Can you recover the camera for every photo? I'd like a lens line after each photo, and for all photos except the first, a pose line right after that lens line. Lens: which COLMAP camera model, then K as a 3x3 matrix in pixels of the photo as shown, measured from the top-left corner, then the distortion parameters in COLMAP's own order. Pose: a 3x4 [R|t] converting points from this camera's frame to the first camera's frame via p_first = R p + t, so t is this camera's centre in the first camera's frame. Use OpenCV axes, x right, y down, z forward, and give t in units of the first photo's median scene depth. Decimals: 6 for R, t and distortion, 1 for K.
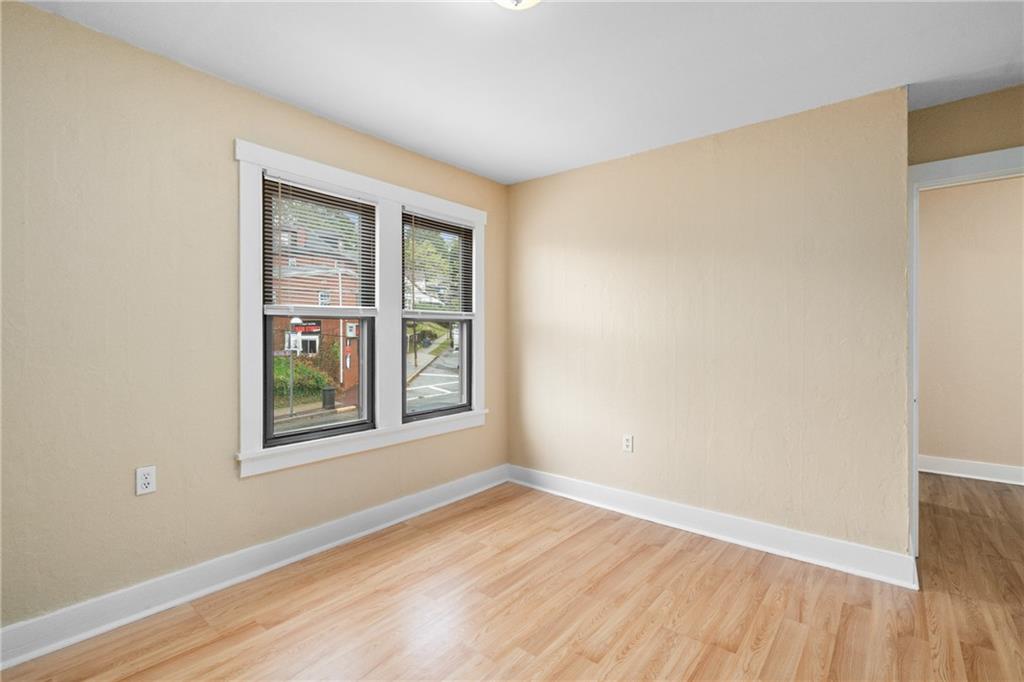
lens RADIAL K [[473.3, 0, 512.9], [0, 473.3, 345.8], [0, 0, 1]] dist [-0.001316, 0.001633]
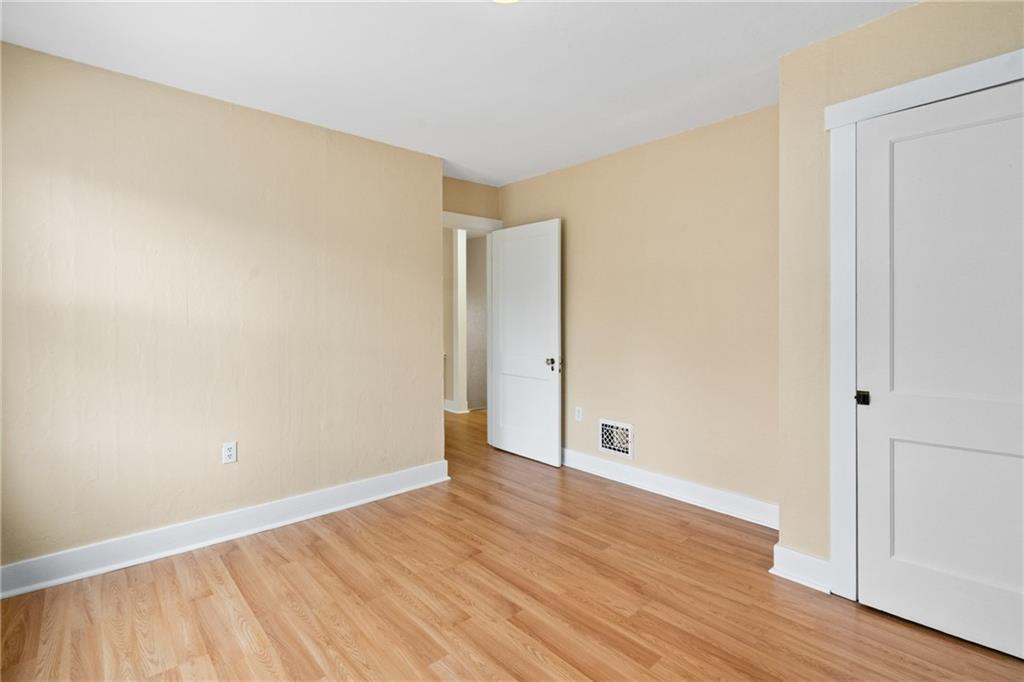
lens RADIAL K [[473.3, 0, 491.3], [0, 473.3, 338.2], [0, 0, 1]] dist [-0.001316, 0.001633]
pose [[0.173179, -0.042143, 0.983988, -0.658643], [0.028862, 0.998872, 0.037701, -0.013578], [-0.984467, 0.021871, 0.174200, 0.565218]]
